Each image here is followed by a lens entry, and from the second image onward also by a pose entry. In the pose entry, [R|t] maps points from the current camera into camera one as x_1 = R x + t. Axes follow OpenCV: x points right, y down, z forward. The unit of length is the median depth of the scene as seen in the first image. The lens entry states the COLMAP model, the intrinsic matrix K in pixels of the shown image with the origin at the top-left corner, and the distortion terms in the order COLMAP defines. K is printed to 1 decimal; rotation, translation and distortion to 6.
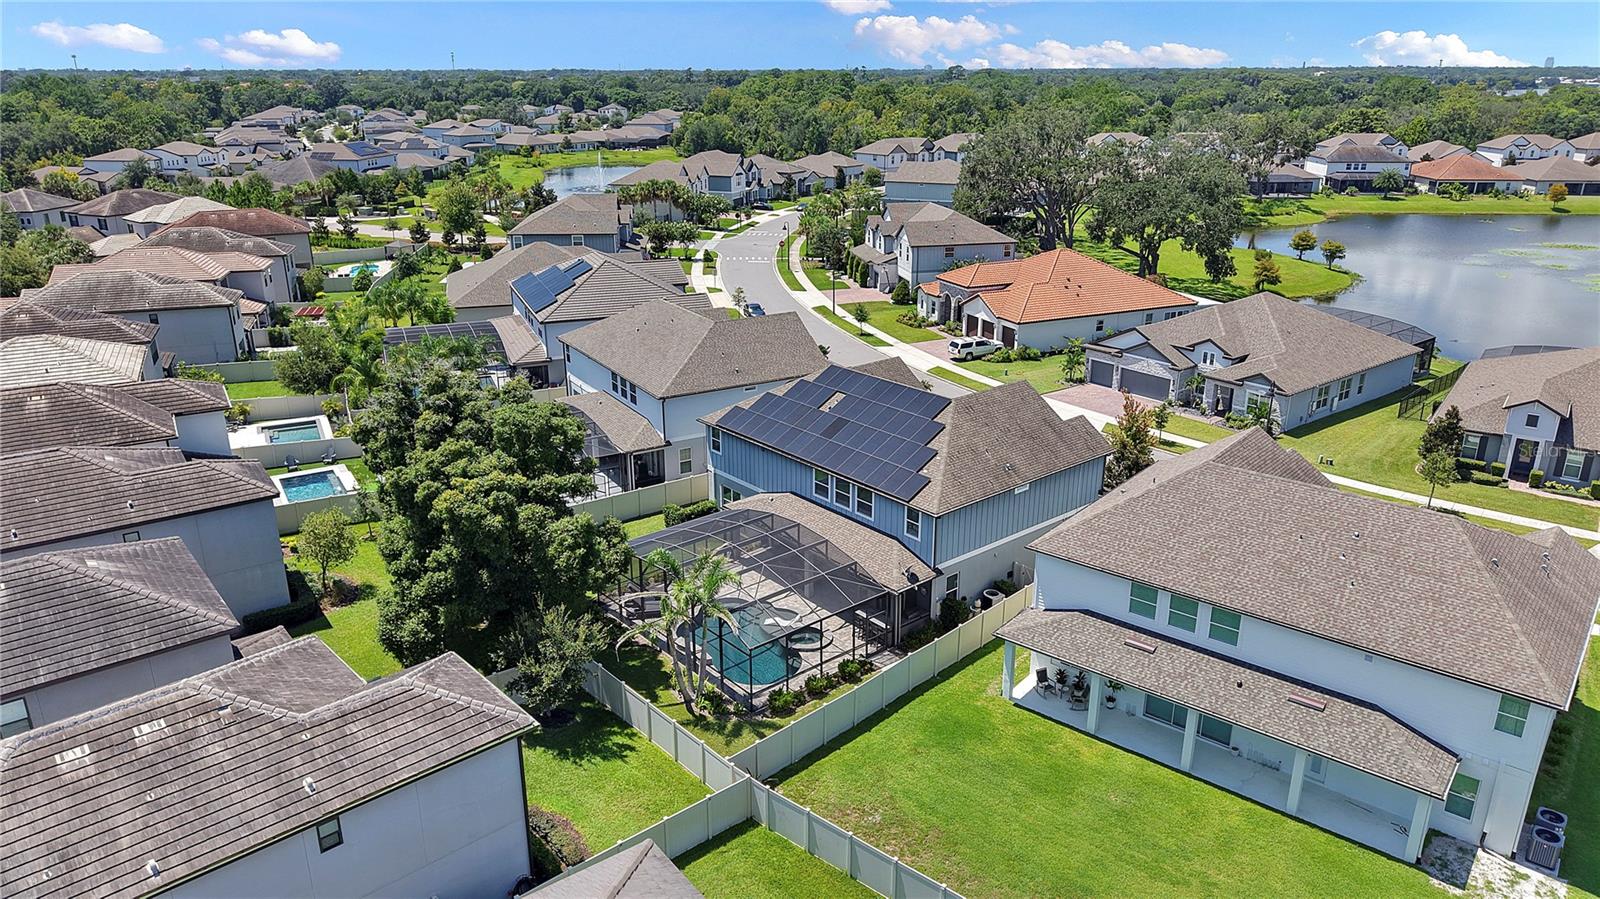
lens RADIAL K [[1057.2, 0, 800.0], [0, 1057.2, 449.5], [0, 0, 1]] dist [0.038475, -0.055562]
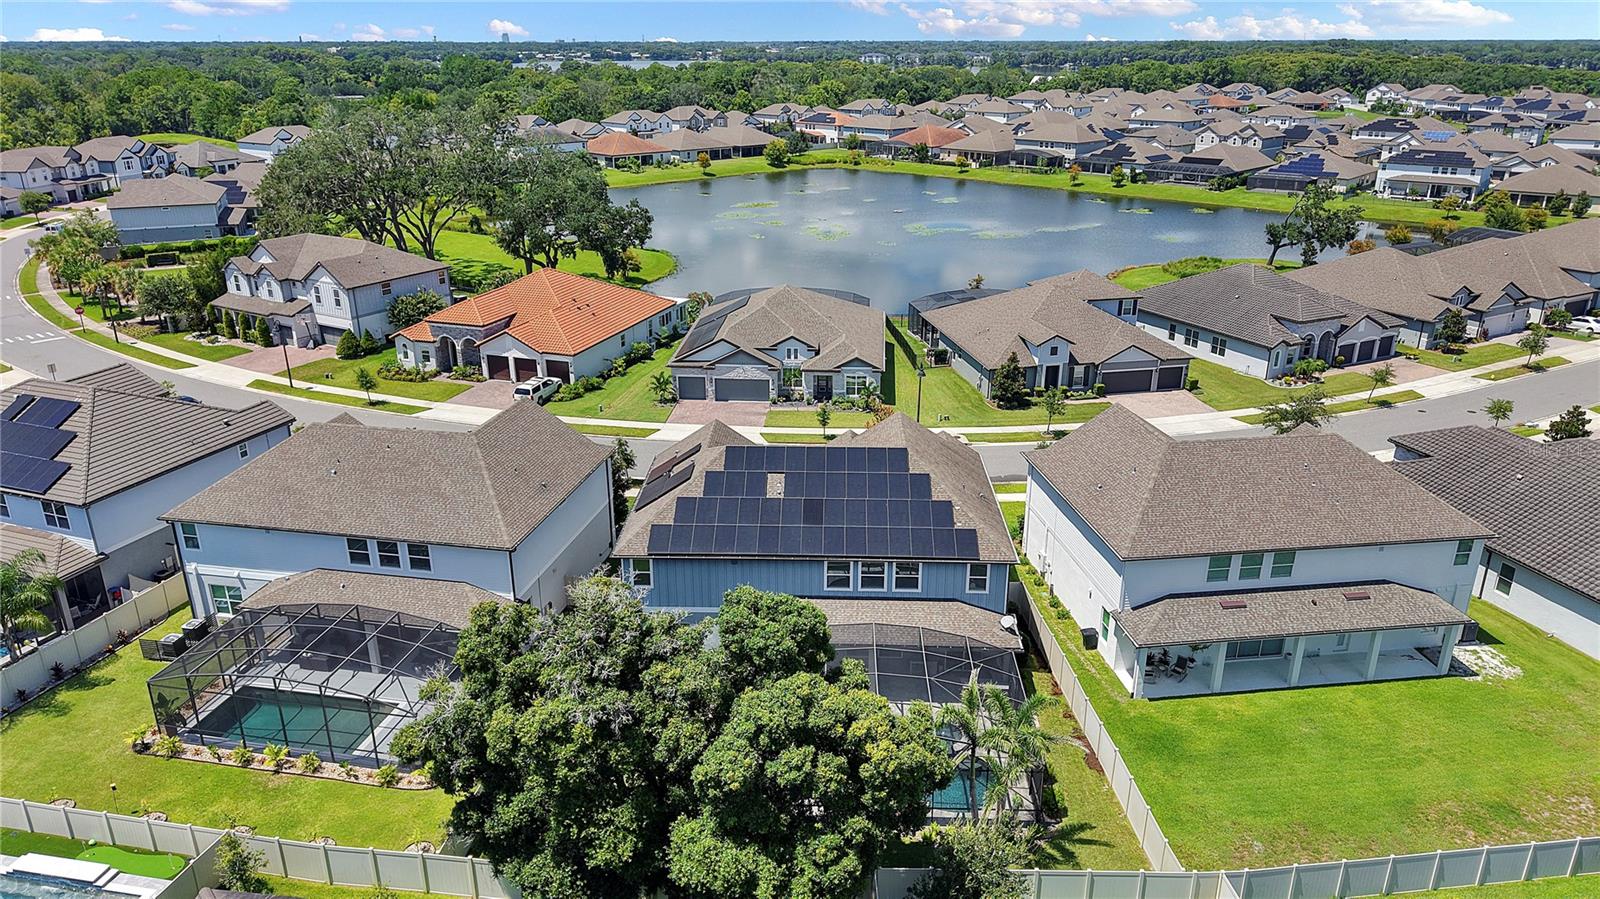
lens RADIAL K [[1057.2, 0, 800.0], [0, 1057.2, 449.5], [0, 0, 1]] dist [0.038475, -0.055562]
pose [[0.660827, -0.261327, 0.703574, -0.328903], [0.243422, 0.961377, 0.128449, -0.105401], [-0.709967, 0.086382, 0.698917, 0.197999]]
